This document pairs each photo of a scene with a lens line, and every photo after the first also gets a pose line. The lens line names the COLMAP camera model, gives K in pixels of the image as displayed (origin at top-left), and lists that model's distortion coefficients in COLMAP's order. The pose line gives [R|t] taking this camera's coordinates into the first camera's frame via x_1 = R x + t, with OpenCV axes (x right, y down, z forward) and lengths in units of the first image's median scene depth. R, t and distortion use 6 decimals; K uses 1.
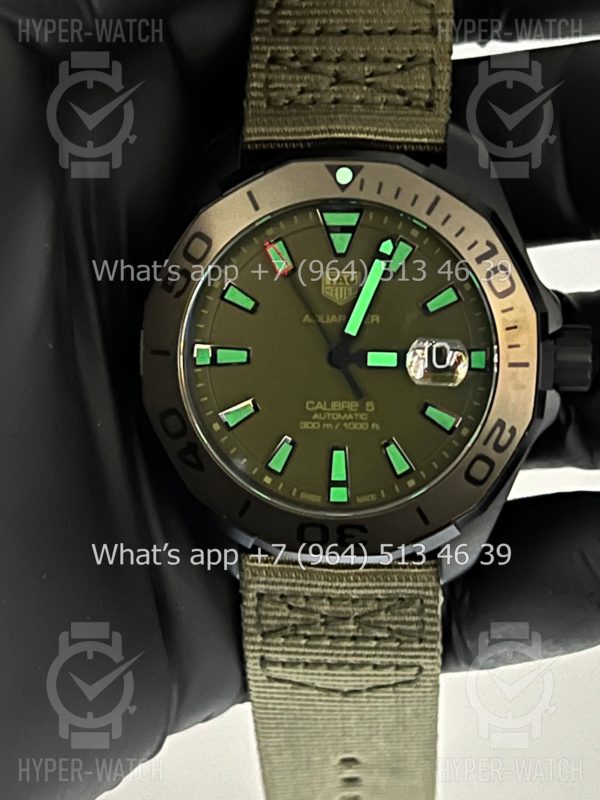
lens RADIAL K [[1783.0, 0, 281.3], [0, 1783.0, 399.7], [0, 0, 1]] dist [0.173512, 0.464194]
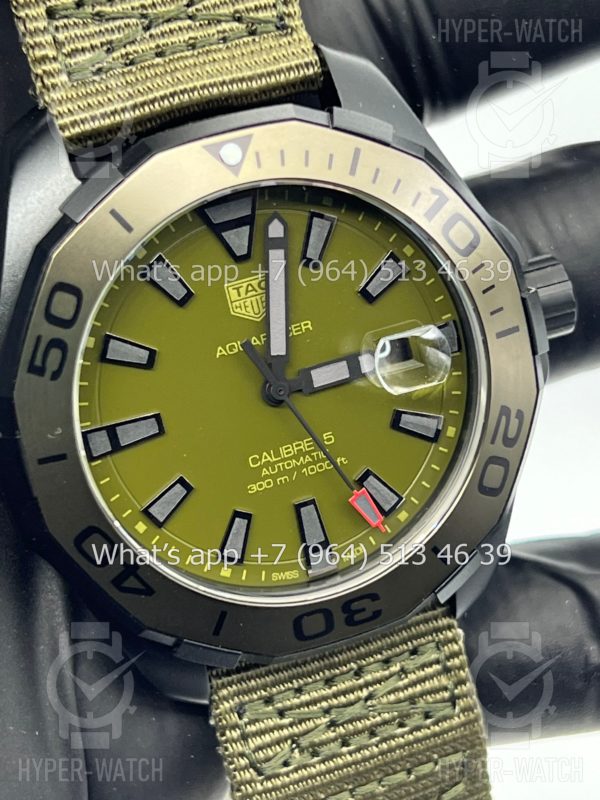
lens RADIAL K [[1783.0, 0, 281.3], [0, 1783.0, 399.7], [0, 0, 1]] dist [0.173512, 0.464194]
pose [[0.906632, -0.303413, 0.293187, -0.186260], [0.276656, 0.952155, 0.129854, -0.116056], [-0.318559, -0.036618, 0.947195, 0.291840]]
